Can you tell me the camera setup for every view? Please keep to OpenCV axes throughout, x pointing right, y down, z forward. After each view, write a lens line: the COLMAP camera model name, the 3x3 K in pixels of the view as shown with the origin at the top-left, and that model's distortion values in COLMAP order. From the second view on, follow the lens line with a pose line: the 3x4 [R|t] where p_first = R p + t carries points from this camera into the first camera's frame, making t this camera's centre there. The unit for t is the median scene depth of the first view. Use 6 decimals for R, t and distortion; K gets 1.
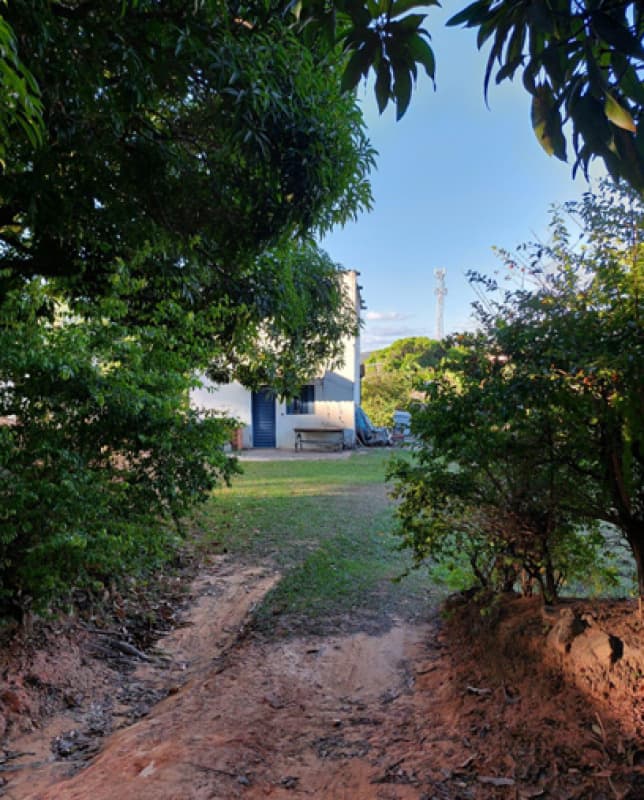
lens RADIAL K [[597.1, 0, 322.0], [0, 597.1, 400.0], [0, 0, 1]] dist [-0.000111, -0.000073]
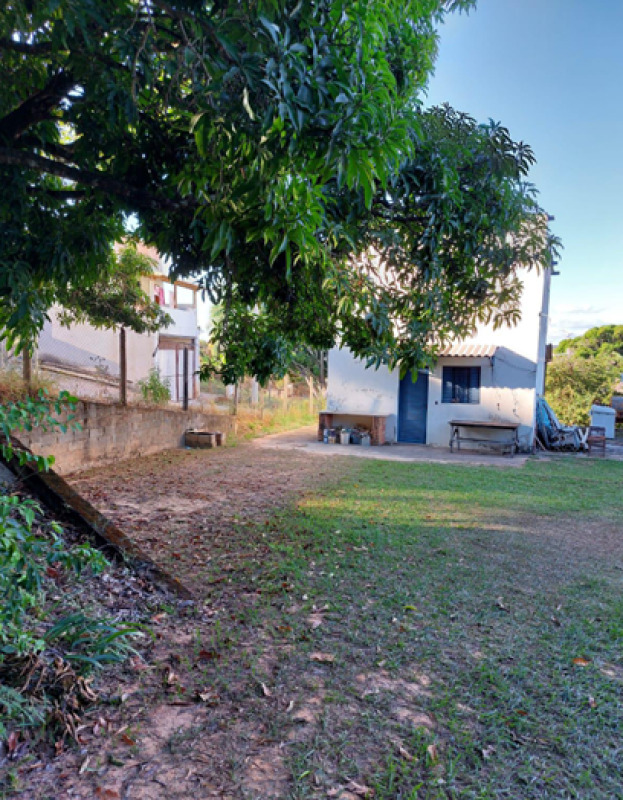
lens RADIAL K [[594.0, 0, 310.1], [0, 594.0, 413.2], [0, 0, 1]] dist [0.010761, 0.001347]
pose [[0.951598, 0.048525, -0.303490, 0.013156], [-0.036249, 0.998286, 0.045956, 0.008010], [0.305200, -0.032731, 0.951726, 0.207506]]
